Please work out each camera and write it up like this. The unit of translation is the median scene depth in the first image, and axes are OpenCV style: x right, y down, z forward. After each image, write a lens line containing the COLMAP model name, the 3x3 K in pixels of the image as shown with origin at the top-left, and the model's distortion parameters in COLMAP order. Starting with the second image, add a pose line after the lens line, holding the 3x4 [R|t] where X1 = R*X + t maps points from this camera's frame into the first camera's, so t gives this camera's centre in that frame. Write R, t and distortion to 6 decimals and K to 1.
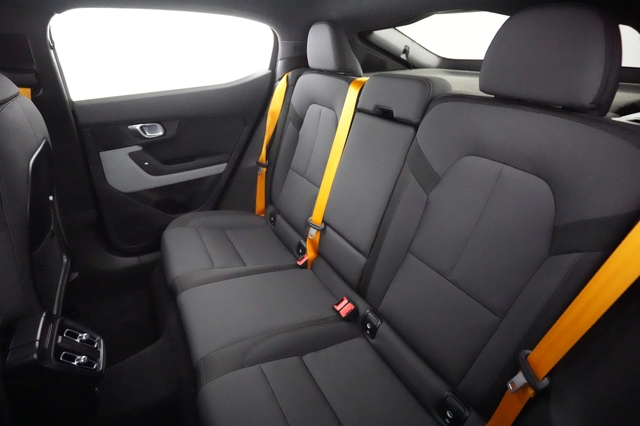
lens RADIAL K [[307.0, 0, 320.0], [0, 307.0, 213.0], [0, 0, 1]] dist [0.000832, 0.000046]
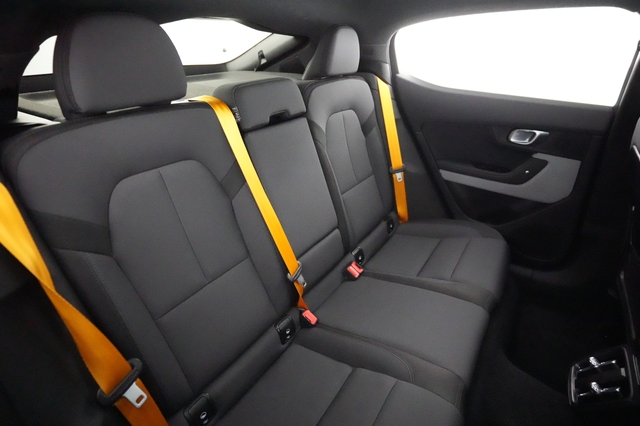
lens RADIAL K [[307.0, 0, 320.0], [0, 307.0, 213.0], [0, 0, 1]] dist [0.000832, 0.000046]
pose [[-0.393466, -0.436775, 0.808957, -0.736046], [0.461287, 0.667353, 0.584684, -0.599414], [-0.795235, 0.603214, -0.061102, 1.069925]]
